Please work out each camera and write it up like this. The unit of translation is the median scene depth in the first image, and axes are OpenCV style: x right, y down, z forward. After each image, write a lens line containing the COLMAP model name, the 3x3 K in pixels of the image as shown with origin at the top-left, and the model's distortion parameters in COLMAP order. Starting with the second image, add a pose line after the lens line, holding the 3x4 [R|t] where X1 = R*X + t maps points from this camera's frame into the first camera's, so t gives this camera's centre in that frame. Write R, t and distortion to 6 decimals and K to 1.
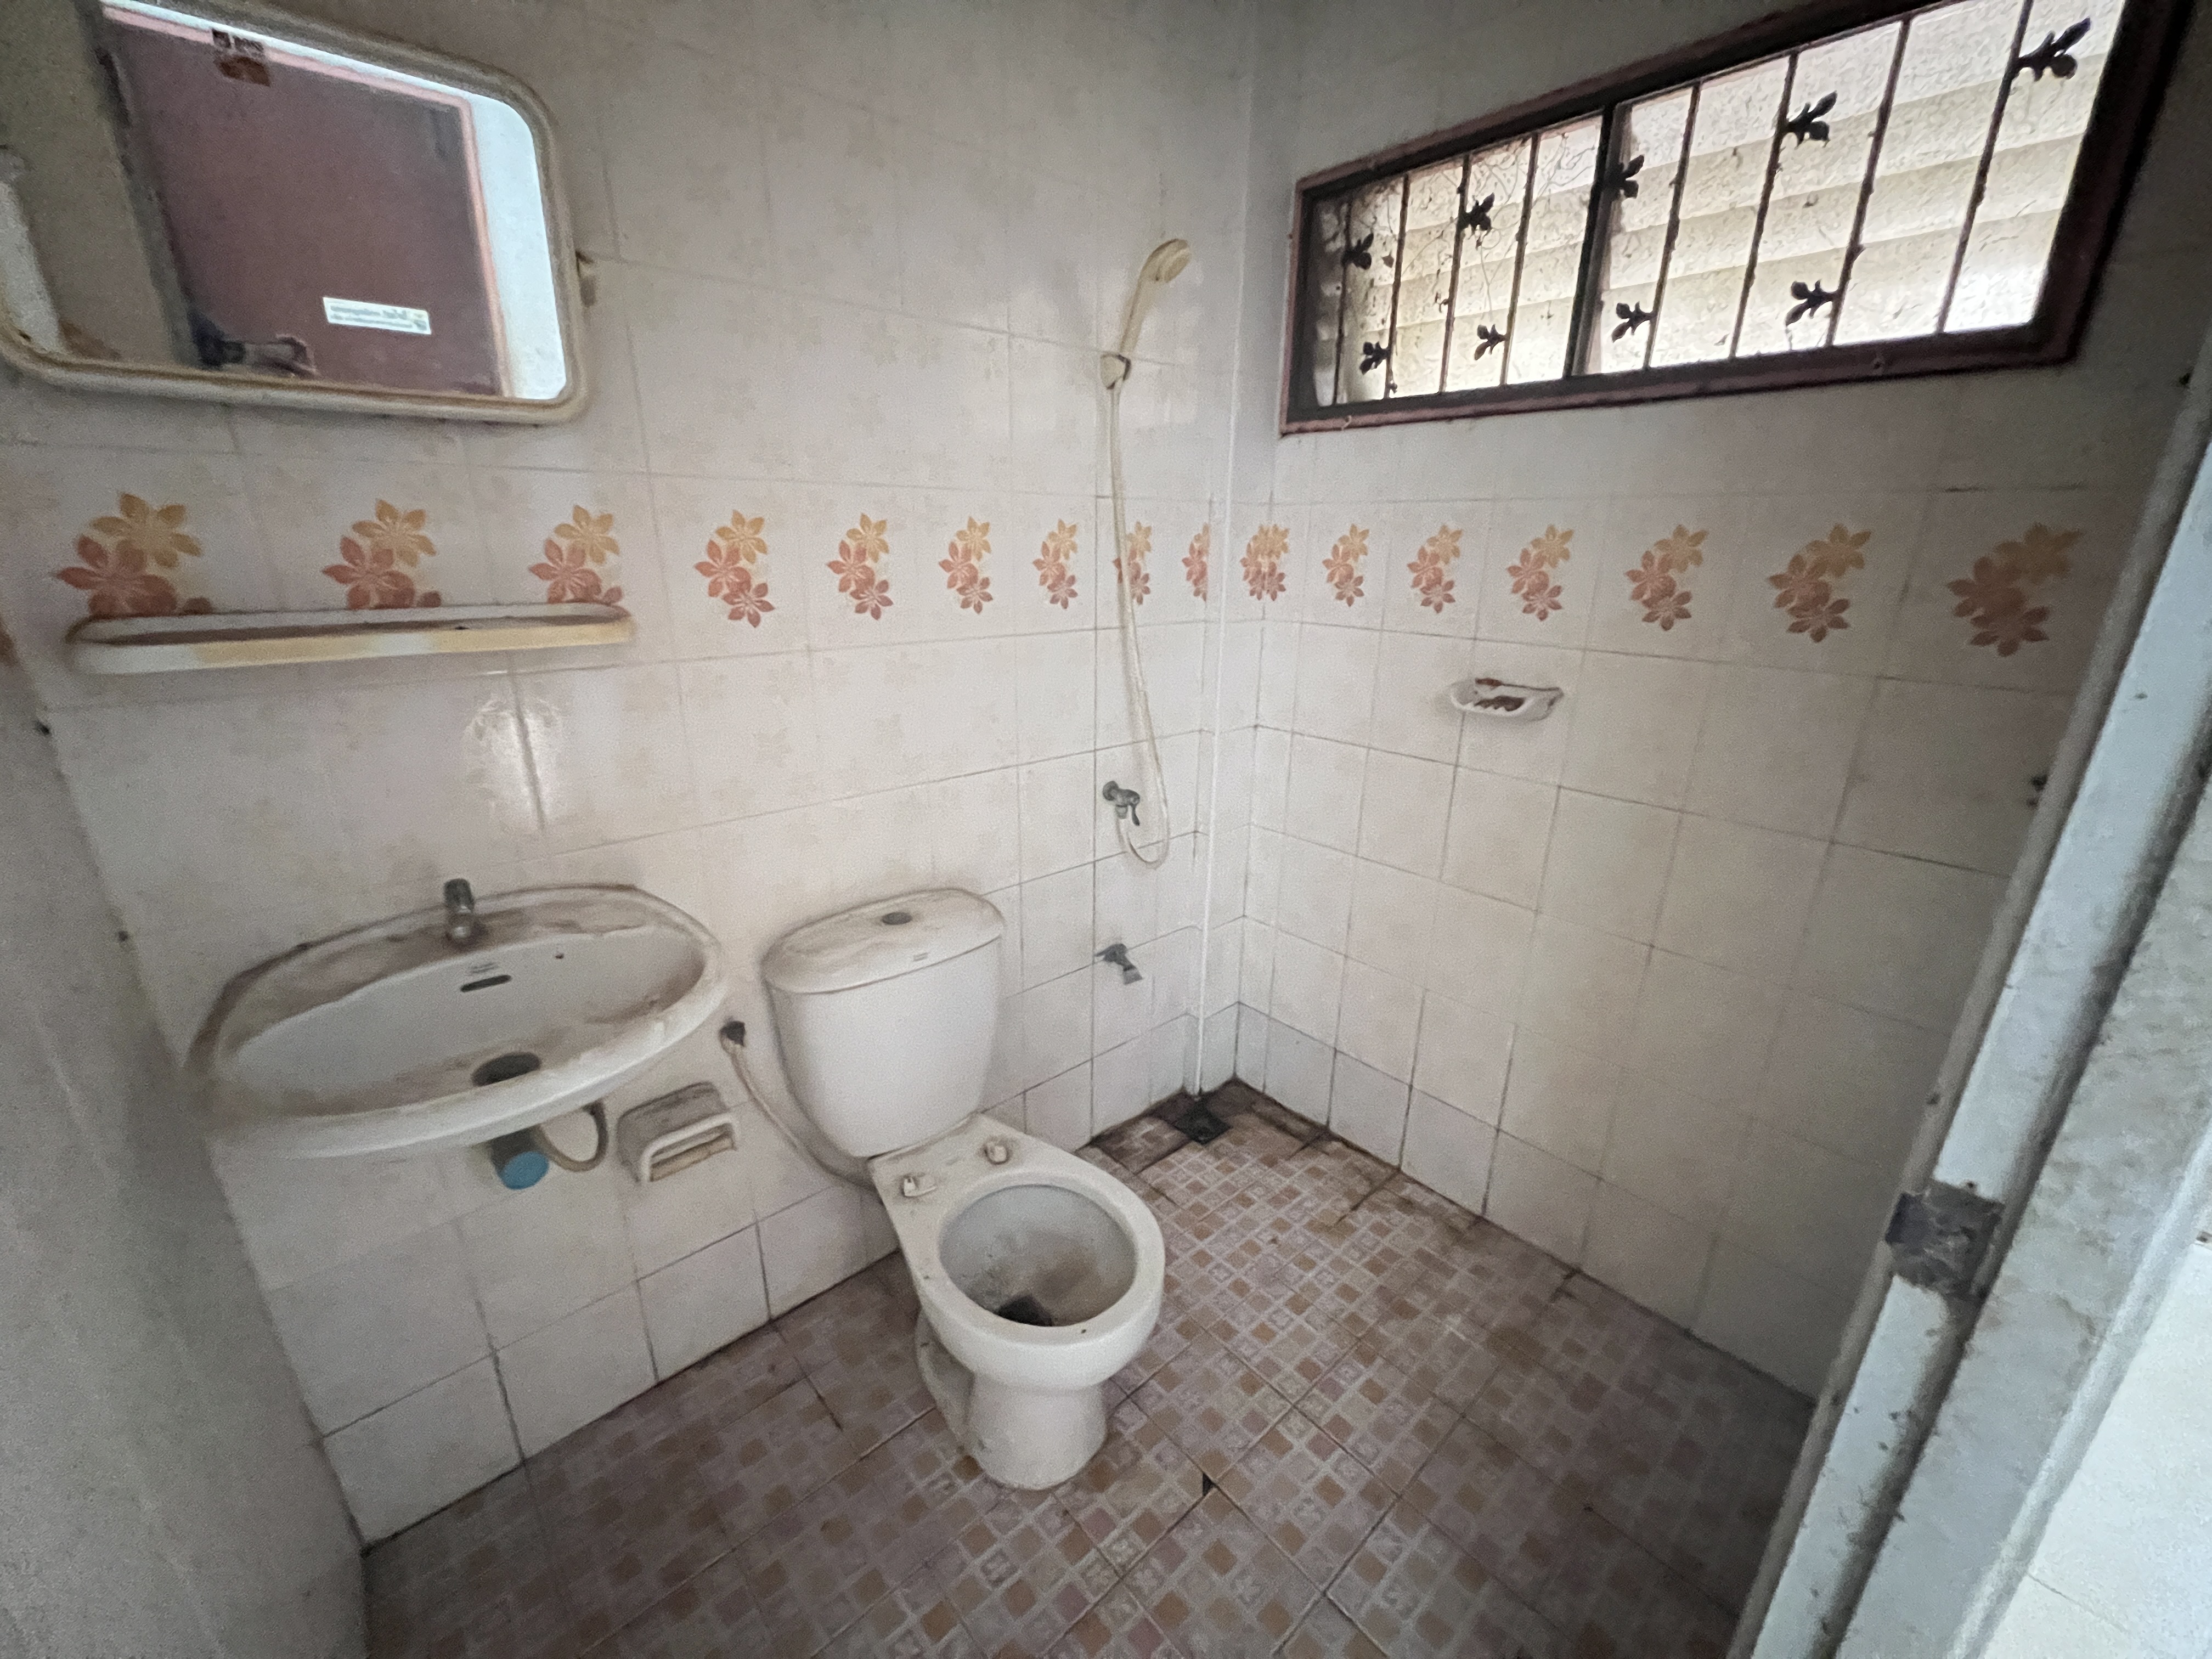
lens RADIAL K [[896.3, 0, 1095.2], [0, 896.3, 840.2], [0, 0, 1]] dist [0.004042, 0.000887]
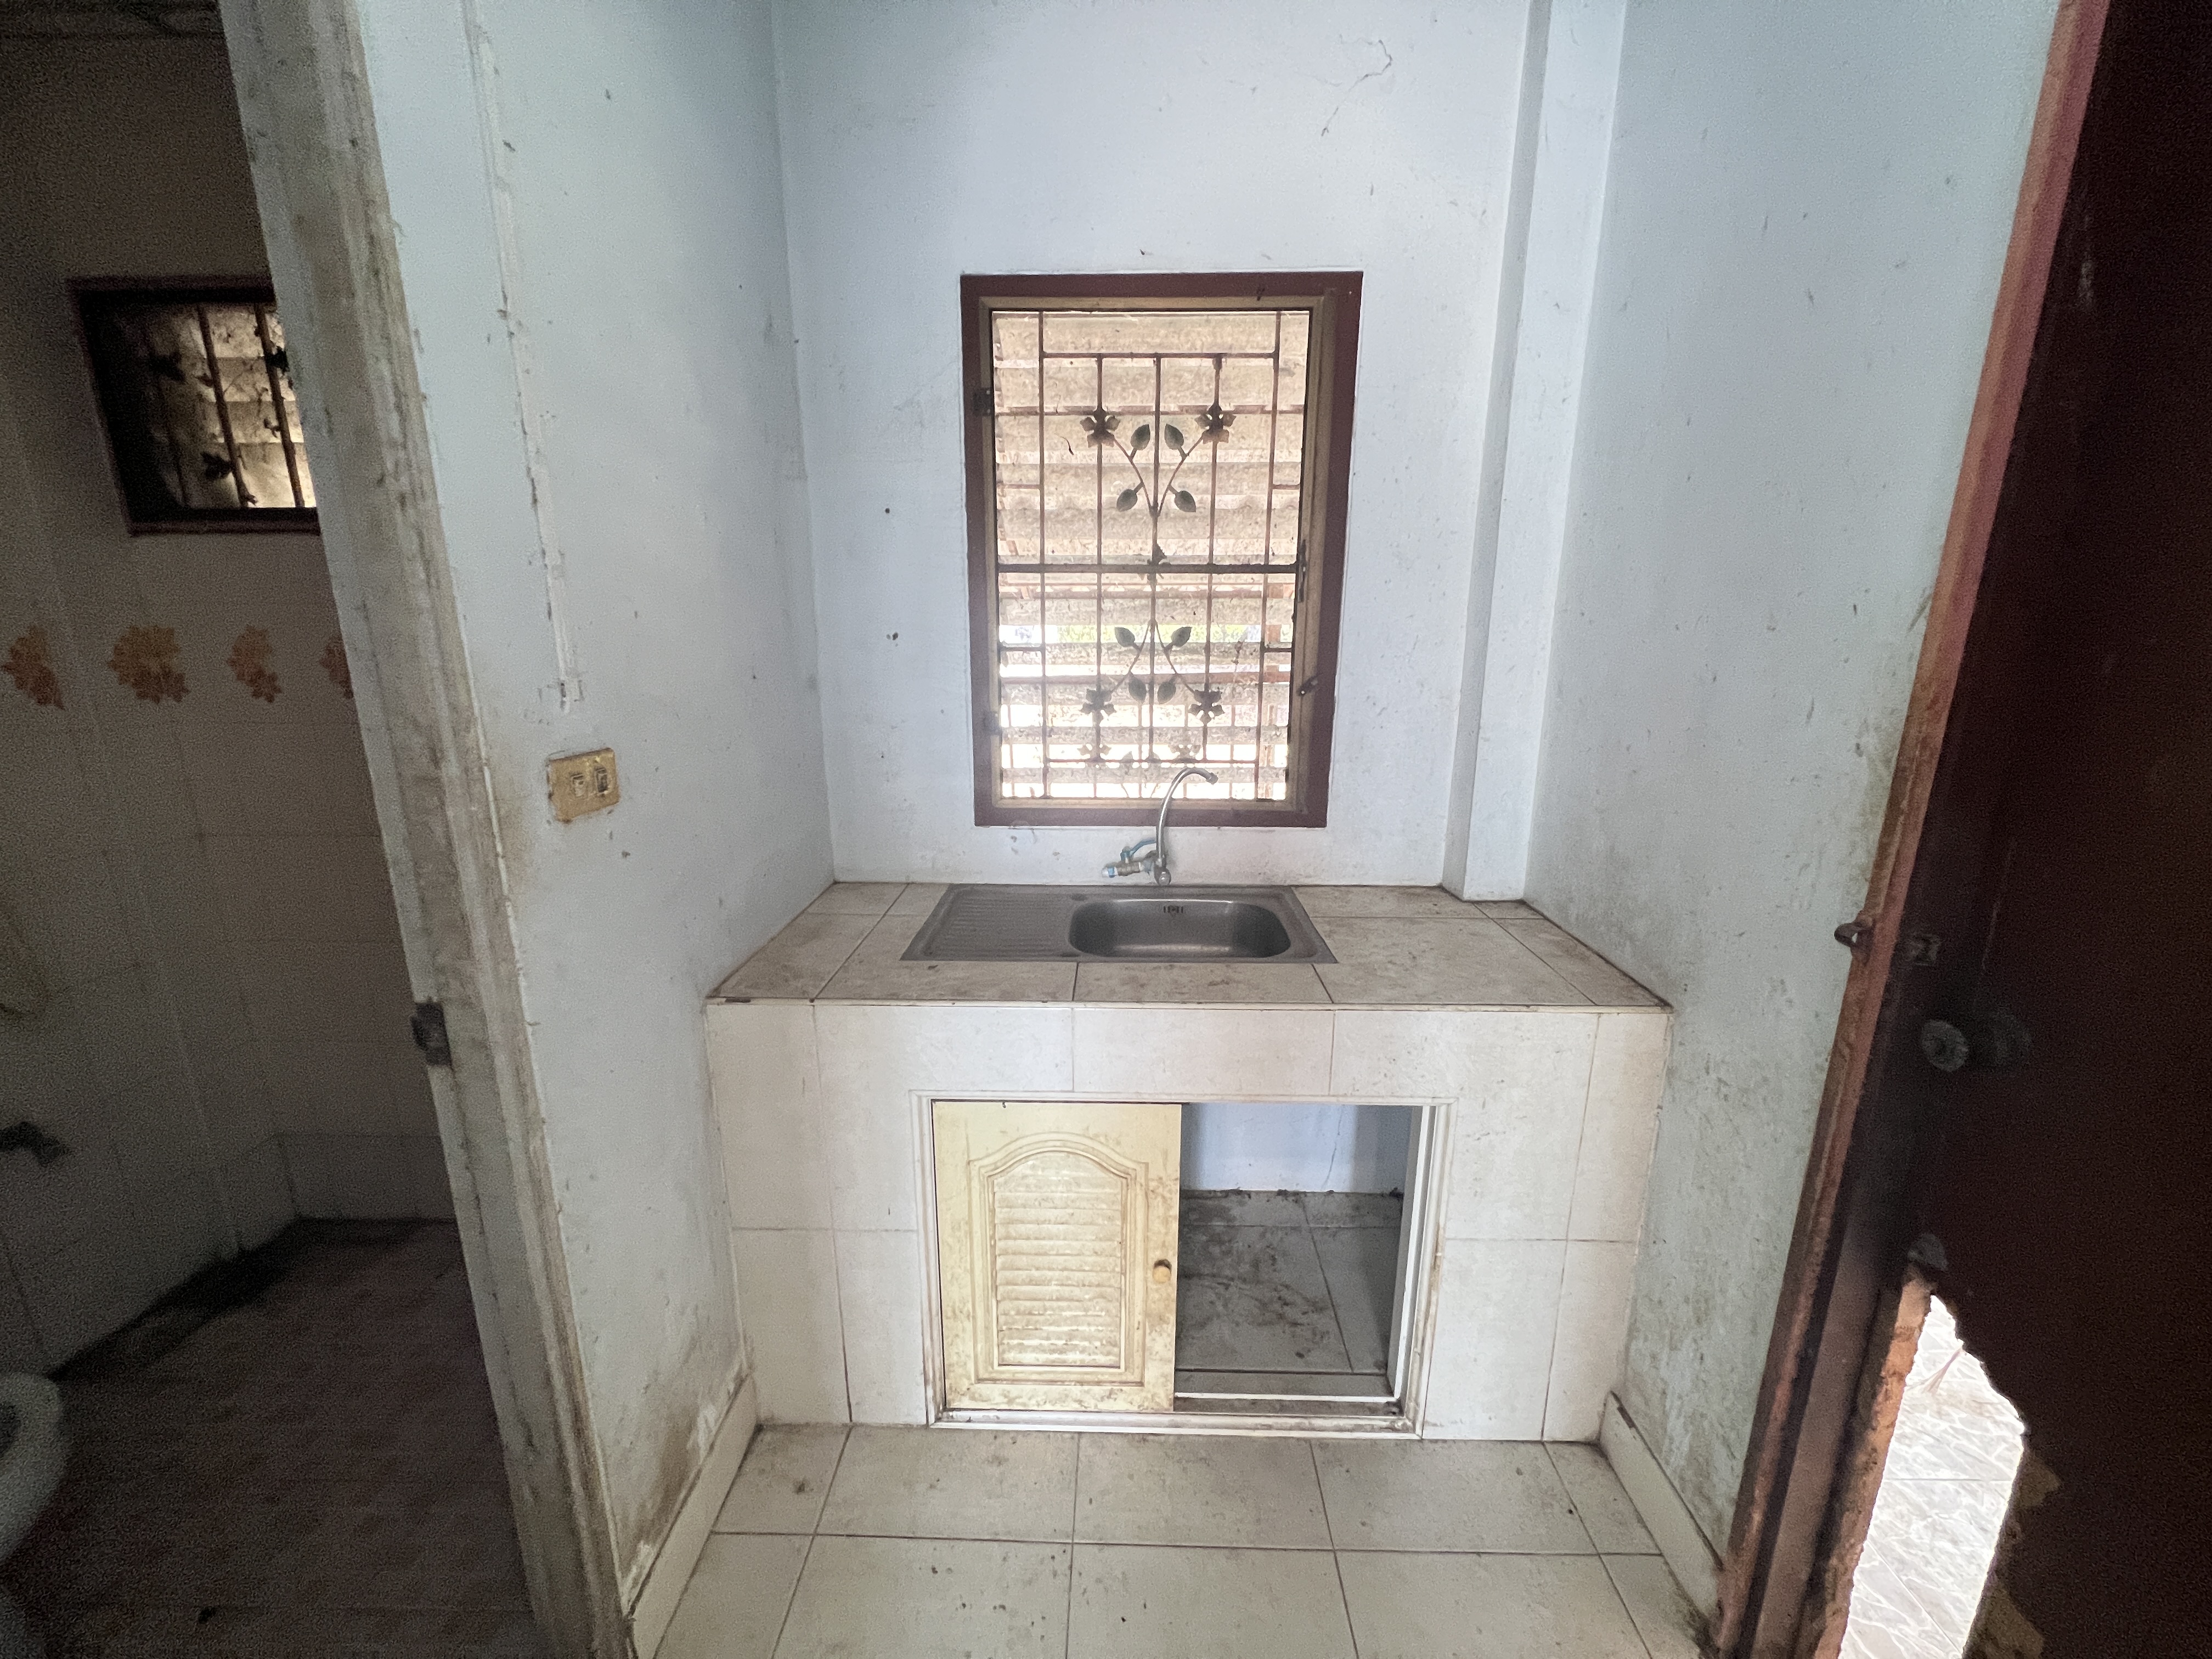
lens RADIAL K [[896.3, 0, 1111.9], [0, 896.3, 835.2], [0, 0, 1]] dist [0.004042, 0.000887]
pose [[0.682819, -0.186258, 0.706446, 0.186741], [0.247656, 0.968715, 0.016034, 0.101215], [-0.687332, 0.164007, 0.707585, -0.342651]]
